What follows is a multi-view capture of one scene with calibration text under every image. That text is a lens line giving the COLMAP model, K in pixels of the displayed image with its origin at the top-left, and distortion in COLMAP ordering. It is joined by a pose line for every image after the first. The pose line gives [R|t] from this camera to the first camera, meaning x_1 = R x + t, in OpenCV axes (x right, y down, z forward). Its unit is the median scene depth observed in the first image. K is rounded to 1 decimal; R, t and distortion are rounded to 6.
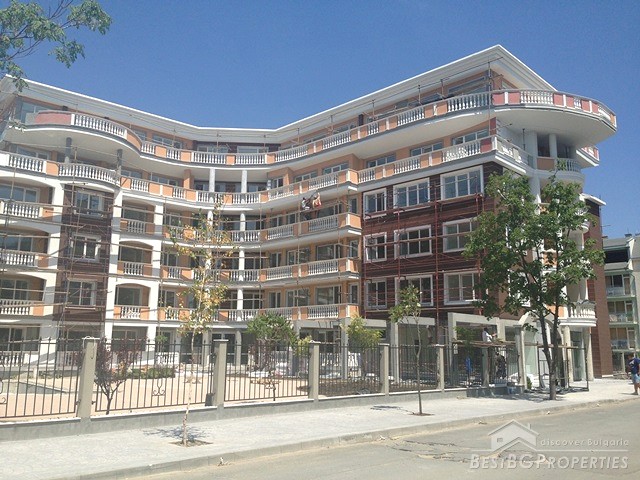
lens RADIAL K [[594.5, 0, 331.5], [0, 594.5, 244.8], [0, 0, 1]] dist [0.057348, 0.000000]
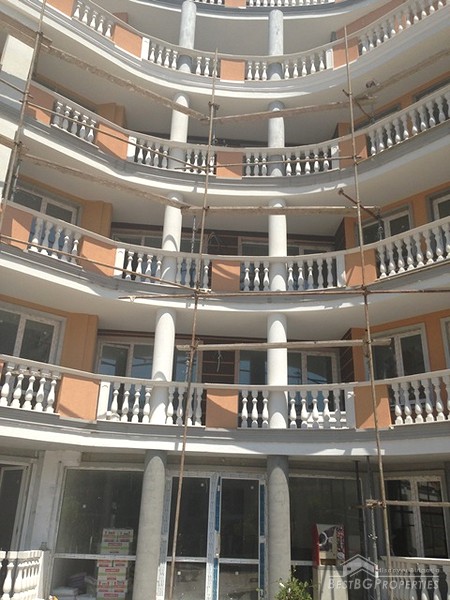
lens RADIAL K [[557.3, 0, 227.1], [0, 557.3, 296.4], [0, 0, 1]] dist [0.057348, 0.000000]
pose [[0.999498, 0.014225, -0.028311, -0.172773], [-0.020170, 0.974767, -0.222311, 0.126609], [0.024434, 0.222770, 0.974565, 0.741624]]
